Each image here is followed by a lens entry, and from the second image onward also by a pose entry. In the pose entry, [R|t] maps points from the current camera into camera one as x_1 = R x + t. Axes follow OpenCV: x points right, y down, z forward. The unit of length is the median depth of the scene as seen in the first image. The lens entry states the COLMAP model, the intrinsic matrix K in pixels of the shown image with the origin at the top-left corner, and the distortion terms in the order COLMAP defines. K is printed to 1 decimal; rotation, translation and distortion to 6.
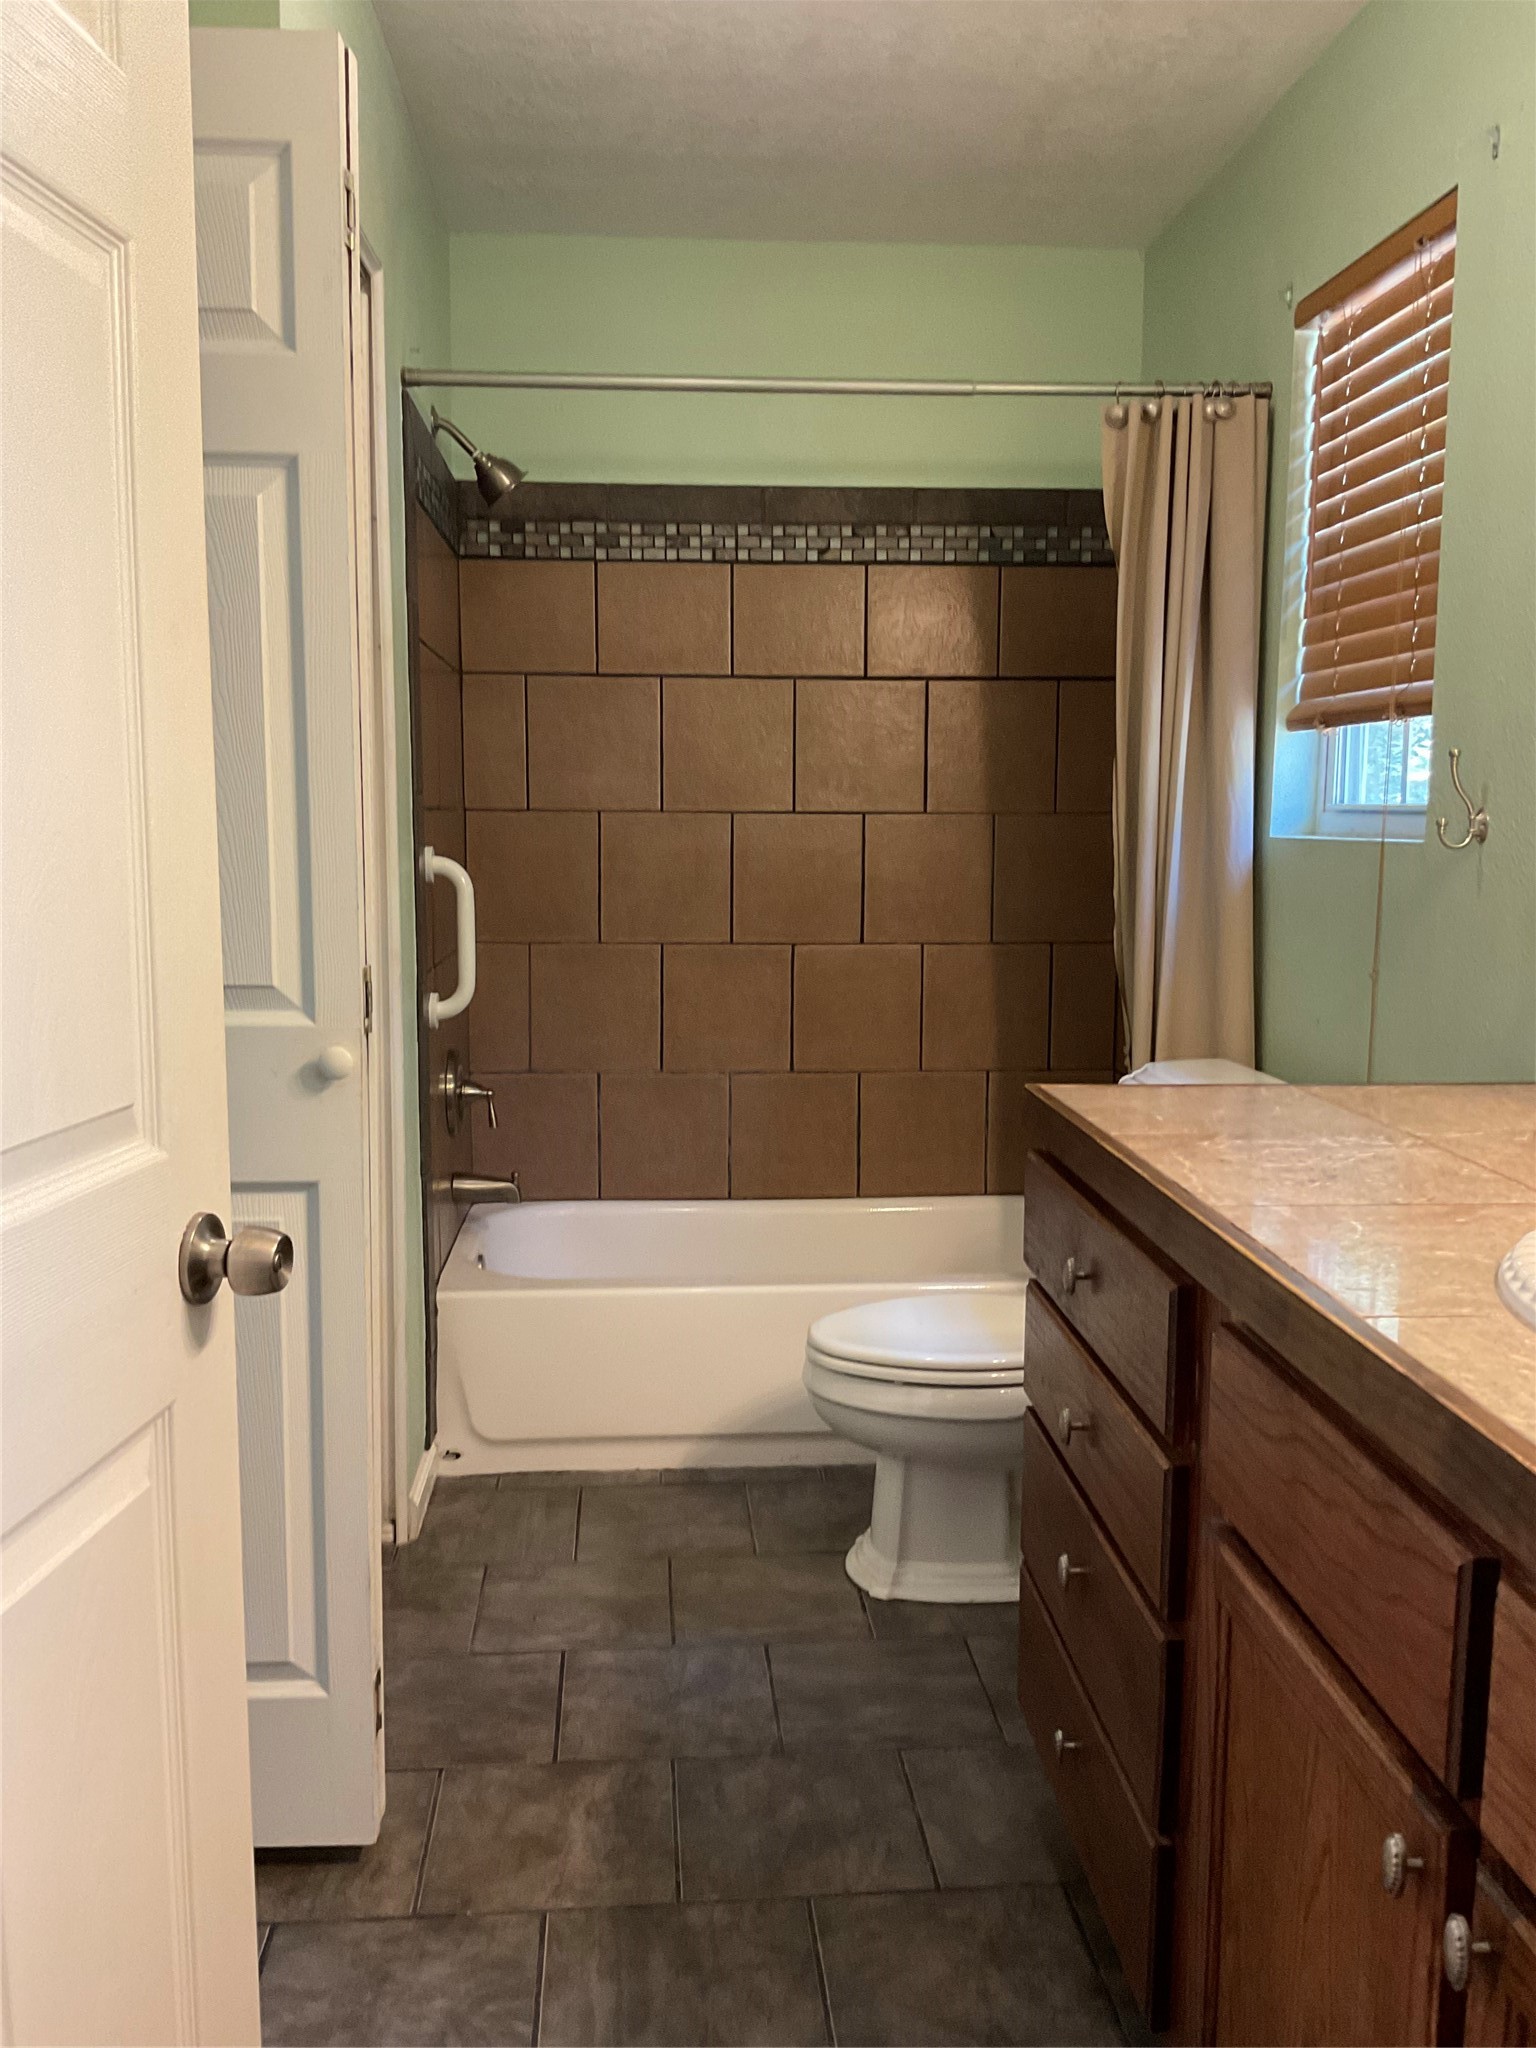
lens RADIAL K [[1679.8, 0, 757.8], [0, 1679.8, 1027.4], [0, 0, 1]] dist [0.060476, -0.117284]
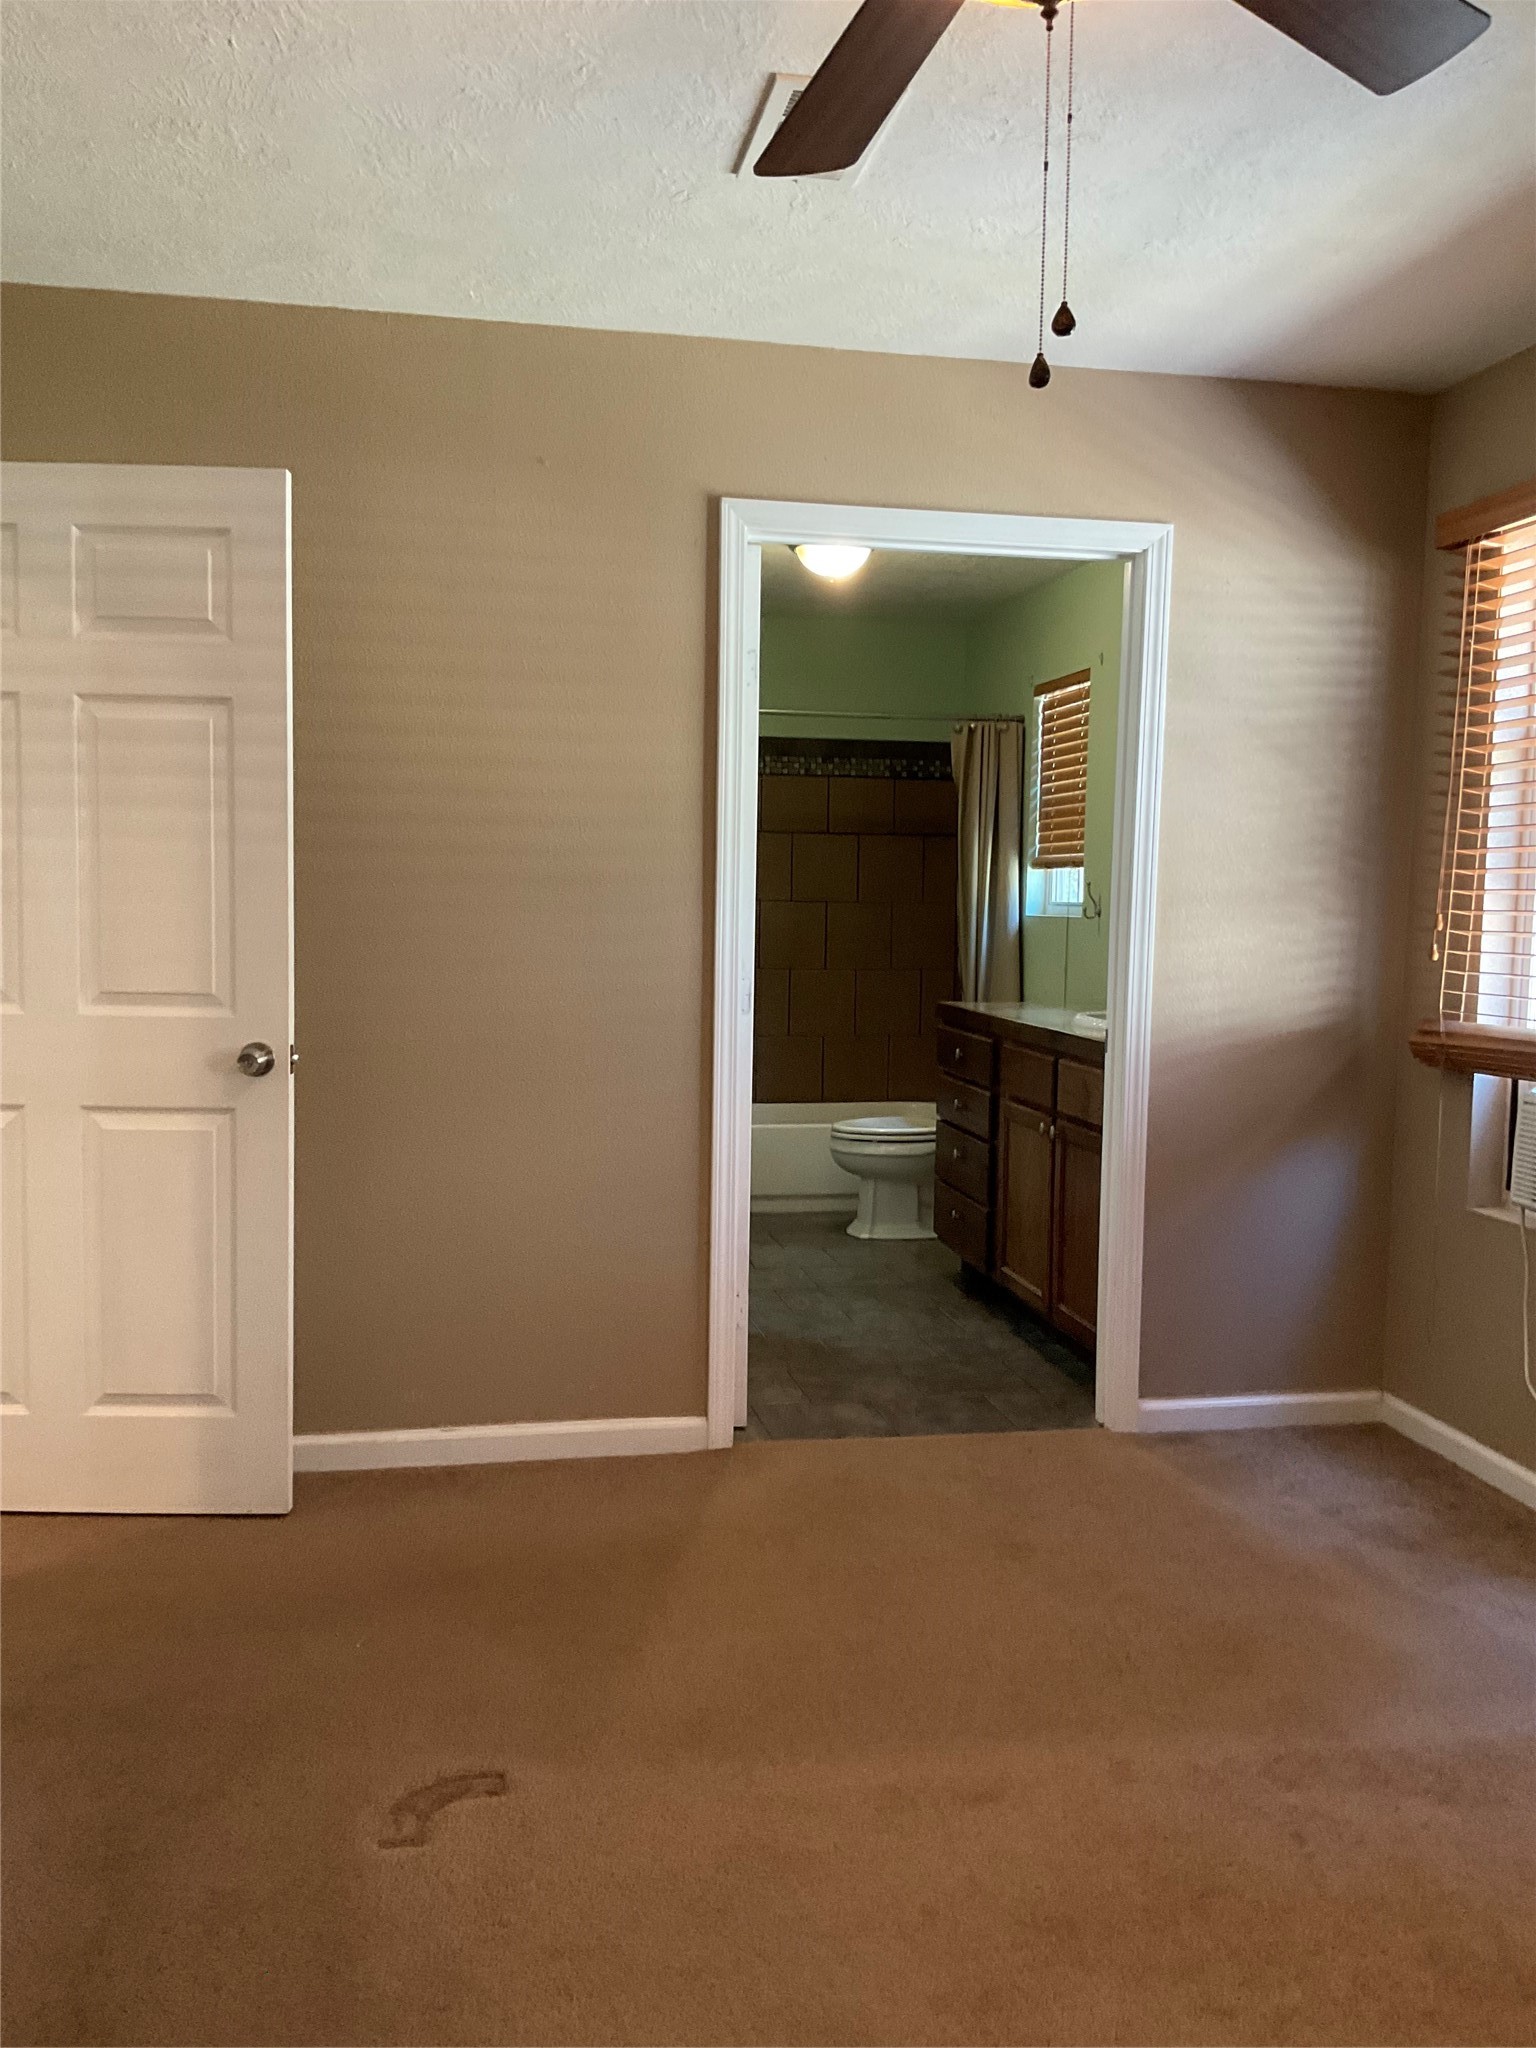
lens RADIAL K [[1679.8, 0, 769.7], [0, 1679.8, 1024.0], [0, 0, 1]] dist [0.060476, -0.117284]
pose [[0.992004, 0.004138, 0.126140, -0.328930], [0.002675, 0.998548, -0.053799, 0.157498], [-0.126180, 0.053706, 0.990553, -1.210990]]
